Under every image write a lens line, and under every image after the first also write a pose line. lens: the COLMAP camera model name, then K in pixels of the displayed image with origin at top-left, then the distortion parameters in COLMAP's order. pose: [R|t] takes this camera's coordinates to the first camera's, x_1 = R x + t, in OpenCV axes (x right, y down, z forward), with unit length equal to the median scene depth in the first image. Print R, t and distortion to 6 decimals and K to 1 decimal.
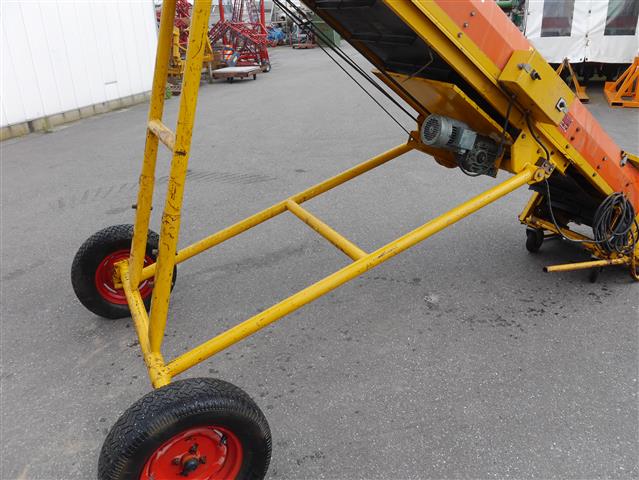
lens RADIAL K [[520.5, 0, 317.6], [0, 520.5, 238.1], [0, 0, 1]] dist [-0.054302, 0.030422]
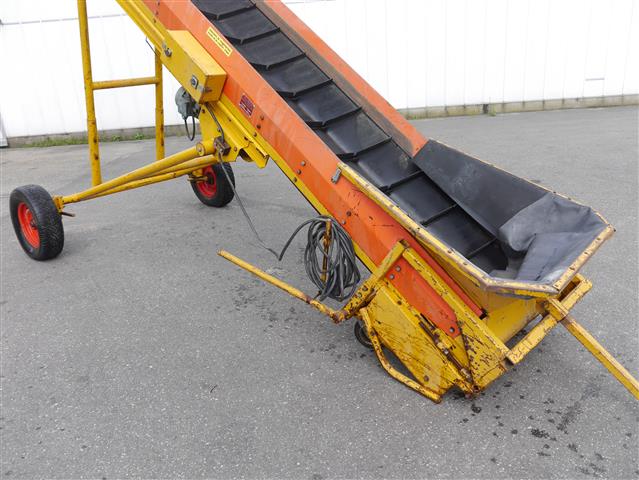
lens RADIAL K [[520.5, 0, 319.3], [0, 520.5, 238.7], [0, 0, 1]] dist [-0.054302, 0.030422]
pose [[0.357057, 0.326482, -0.875168, 0.421206], [-0.323925, 0.922066, 0.211819, -0.072248], [0.876118, 0.207857, 0.434986, 0.221898]]
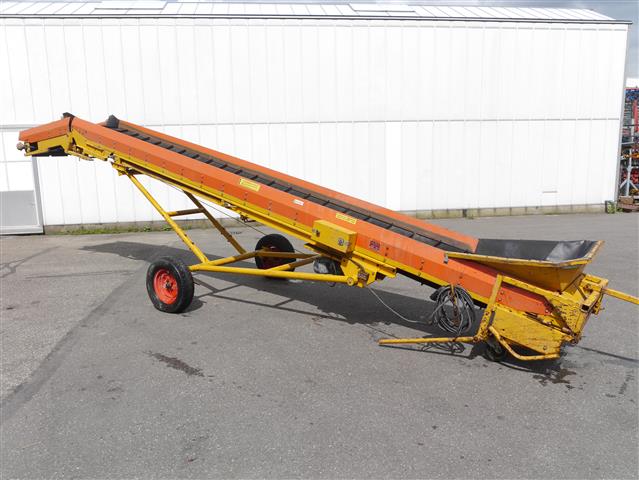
lens RADIAL K [[520.5, 0, 319.0], [0, 520.5, 243.2], [0, 0, 1]] dist [-0.054302, 0.030422]
pose [[0.448780, 0.175287, -0.876283, 0.507833], [-0.348527, 0.937256, 0.008990, -0.016432], [0.822877, 0.301373, 0.481714, 0.020175]]
